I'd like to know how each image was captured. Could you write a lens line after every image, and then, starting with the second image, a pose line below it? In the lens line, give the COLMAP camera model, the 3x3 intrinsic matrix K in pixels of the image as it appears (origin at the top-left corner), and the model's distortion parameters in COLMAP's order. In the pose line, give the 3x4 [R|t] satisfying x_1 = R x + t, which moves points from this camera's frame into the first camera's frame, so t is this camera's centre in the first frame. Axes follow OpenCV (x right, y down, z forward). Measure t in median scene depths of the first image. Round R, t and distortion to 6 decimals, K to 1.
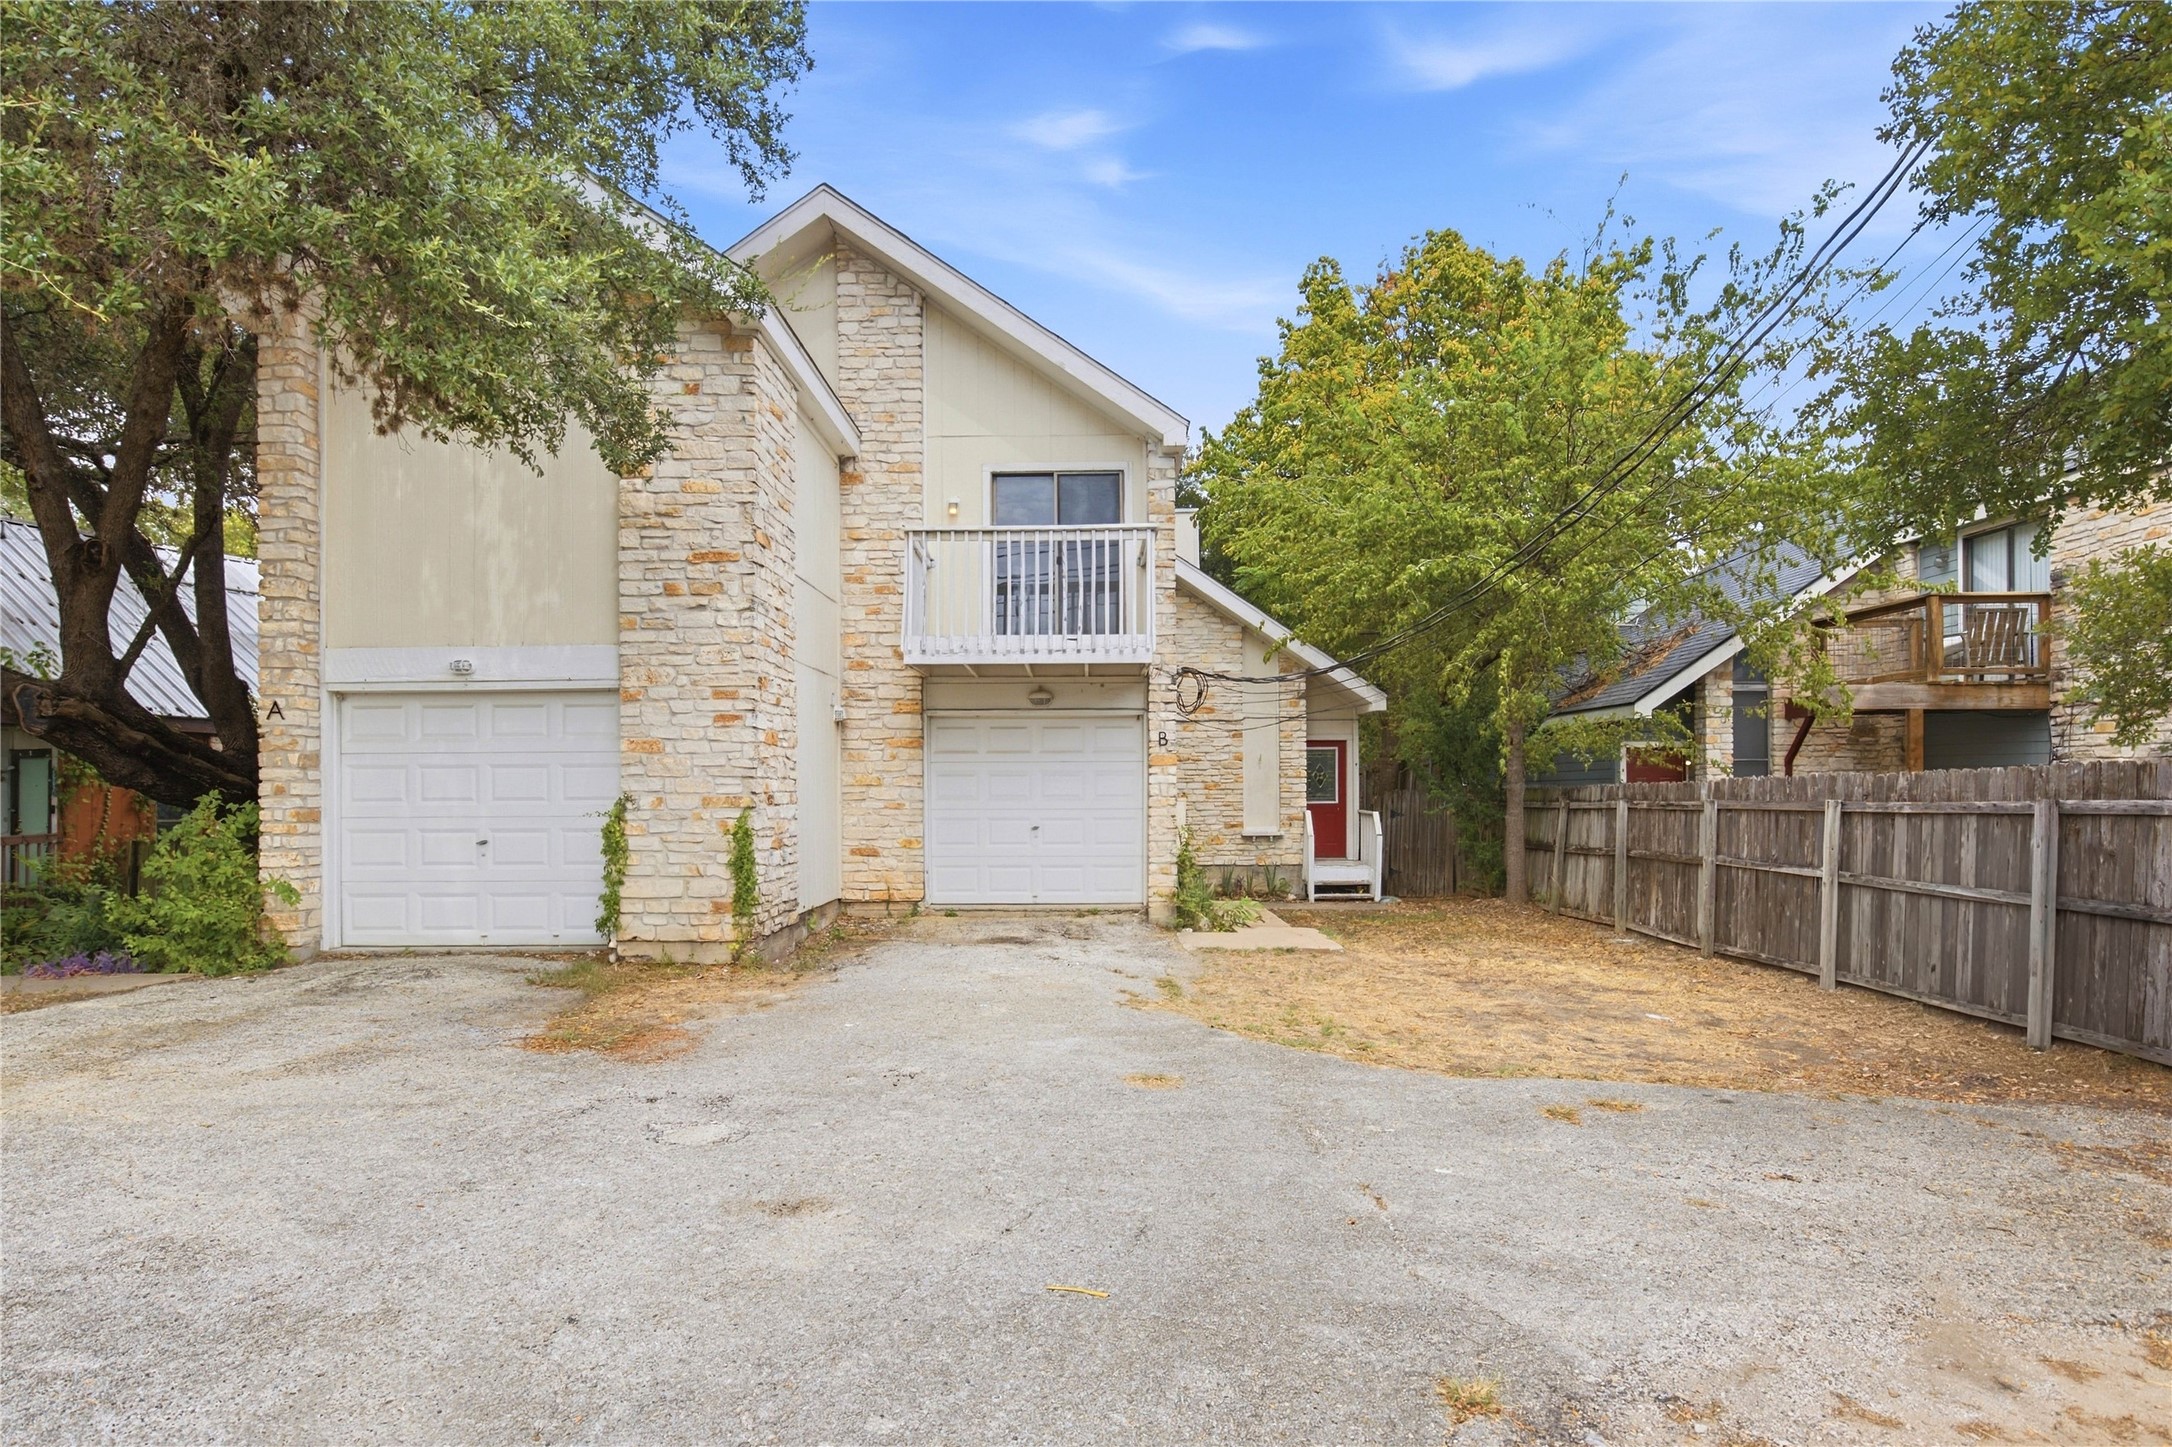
lens RADIAL K [[1182.8, 0, 1077.4], [0, 1182.8, 809.2], [0, 0, 1]] dist [-0.010682, 0.000756]
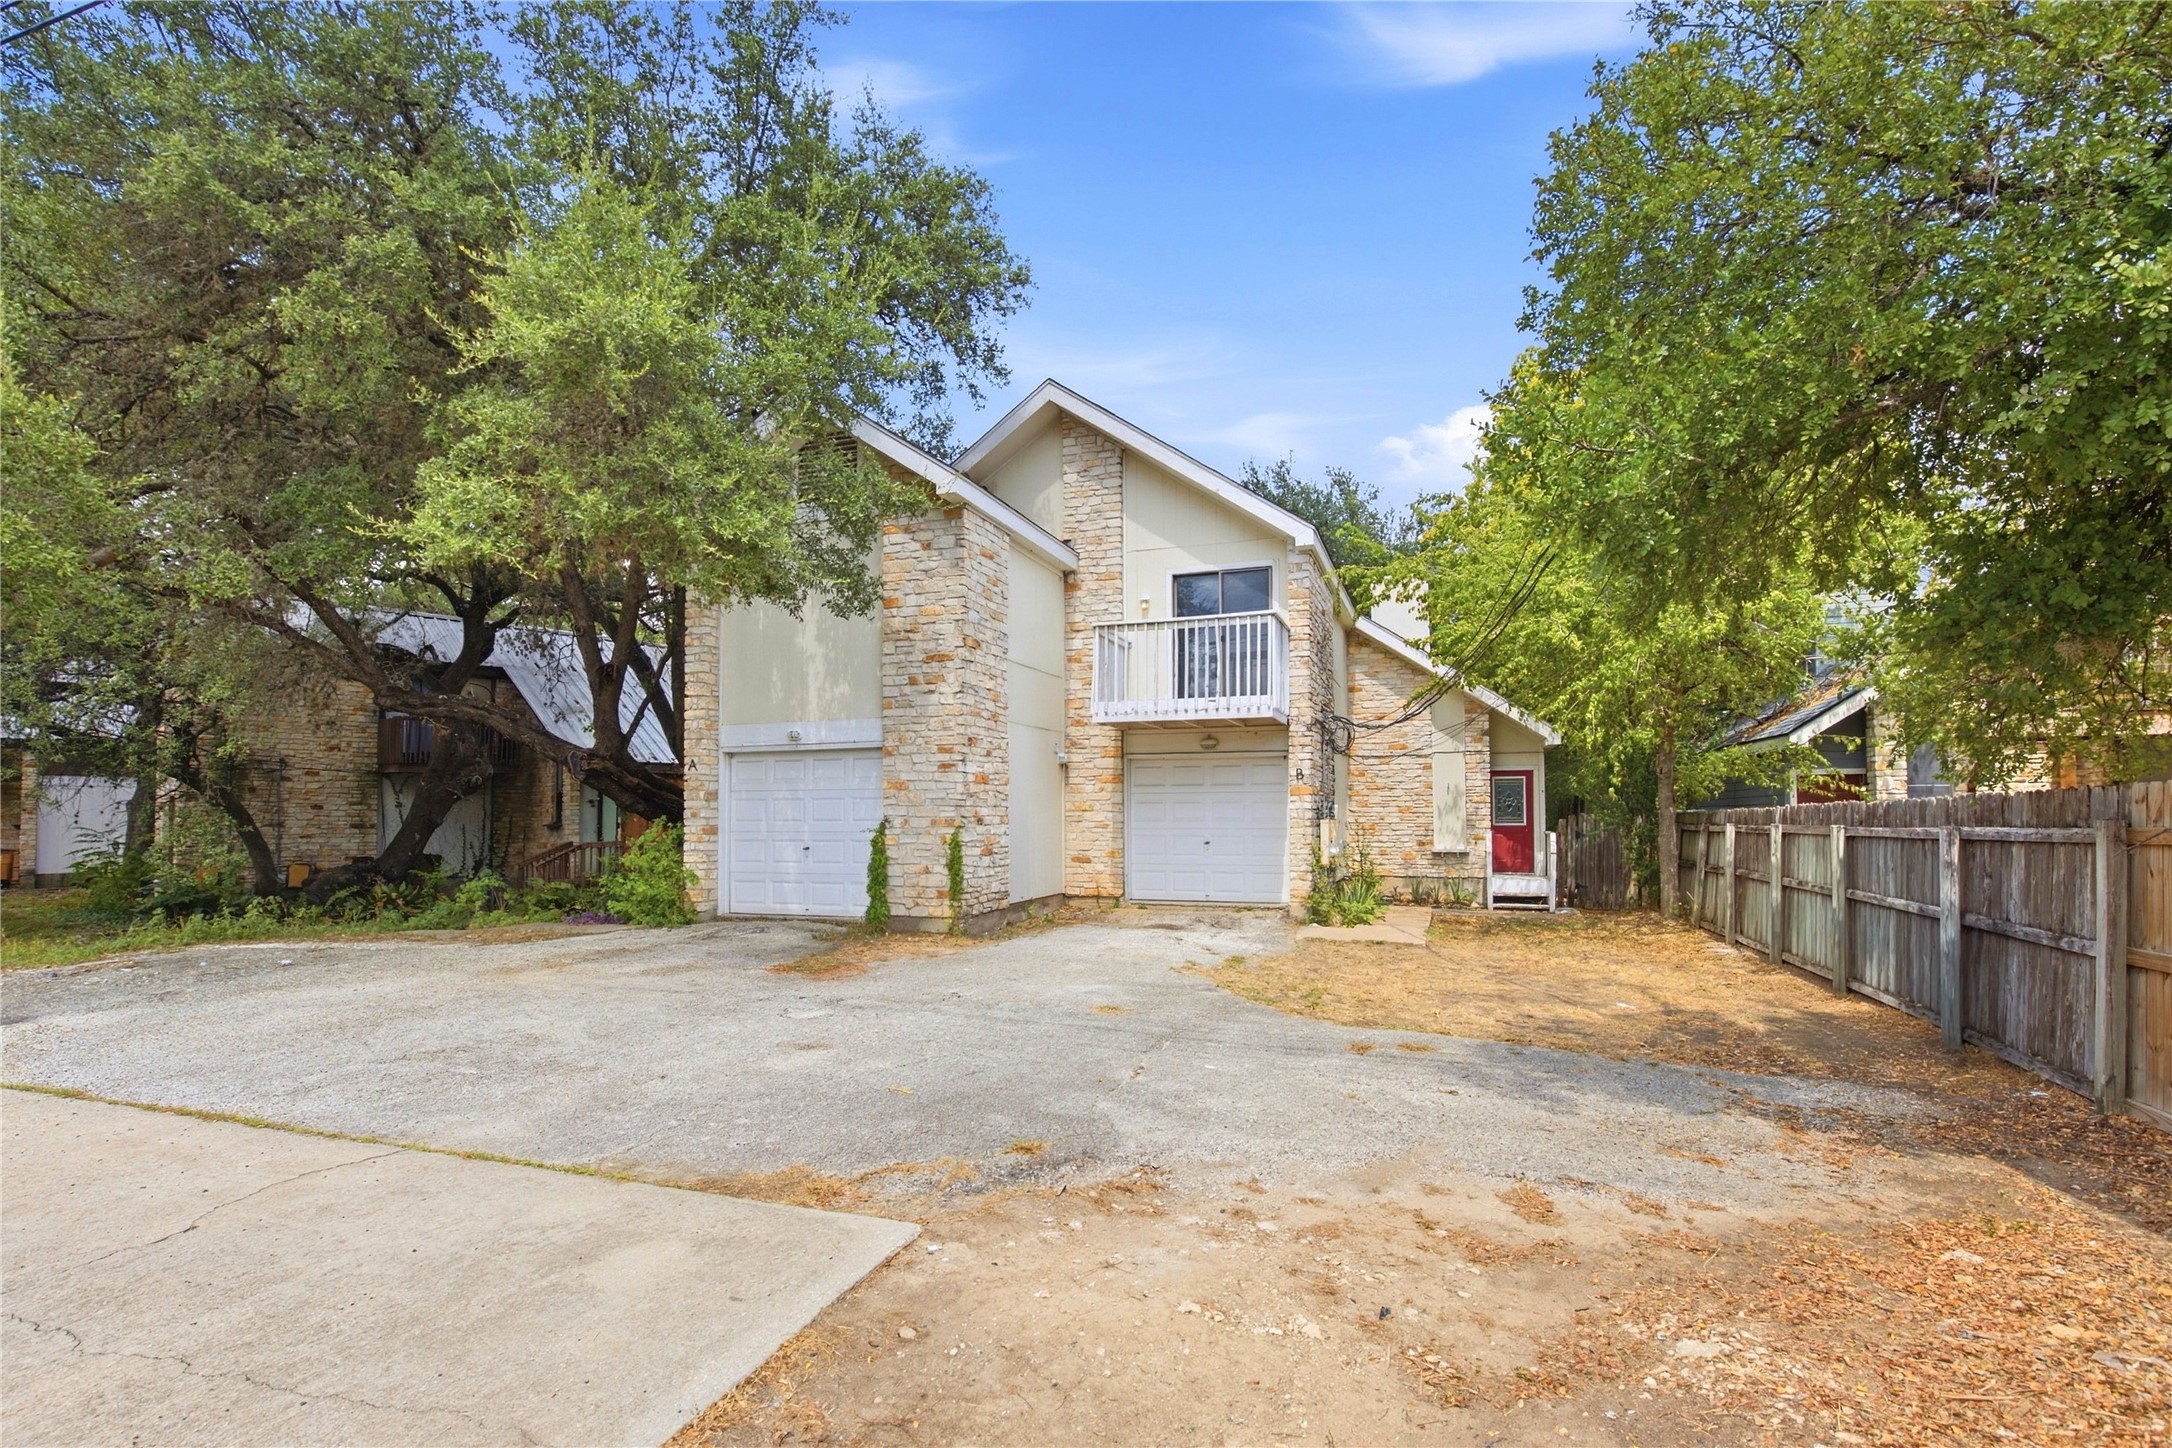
lens RADIAL K [[1024.6, 0, 1090.3], [0, 1024.6, 806.6], [0, 0, 1]] dist [-0.003191, -0.000134]
pose [[0.947118, -0.000384, -0.320884, 0.269637], [-0.006163, 0.999793, -0.019388, -0.002545], [0.320825, 0.020340, 0.946920, -0.146628]]
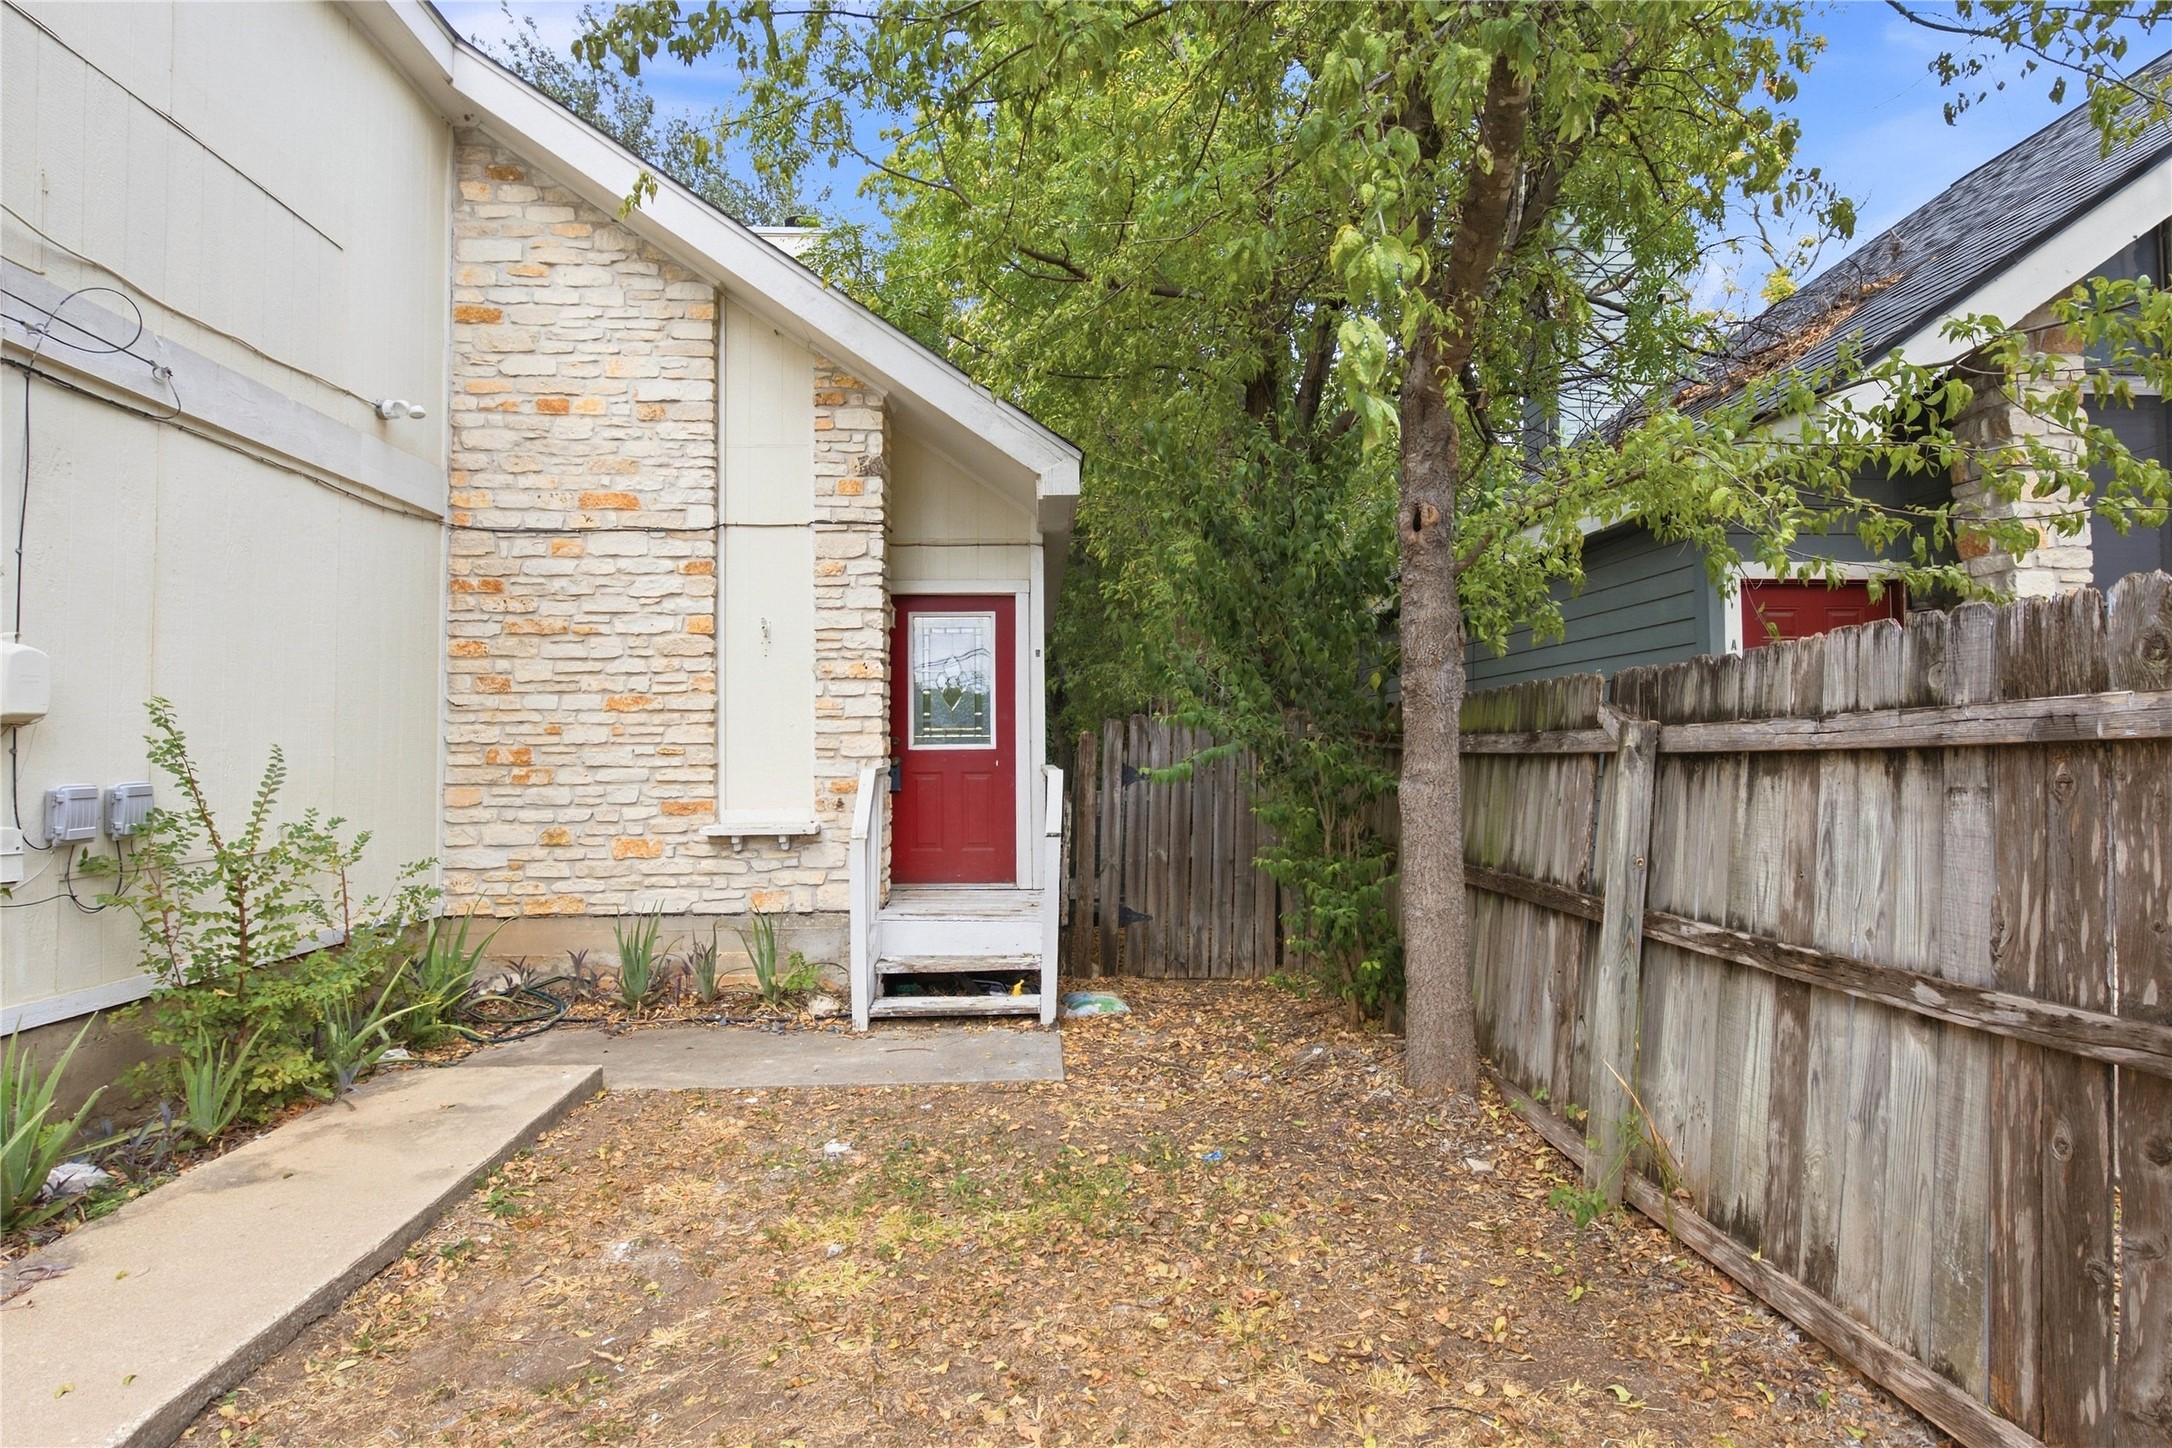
lens RADIAL K [[993.1, 0, 1092.4], [0, 993.1, 743.5], [0, 0, 1]] dist [-0.001858, 0.000064]
pose [[0.999176, -0.005815, 0.040163, 0.463596], [0.006641, 0.999769, -0.020456, 0.001440], [-0.040035, 0.020706, 0.998984, 1.268893]]
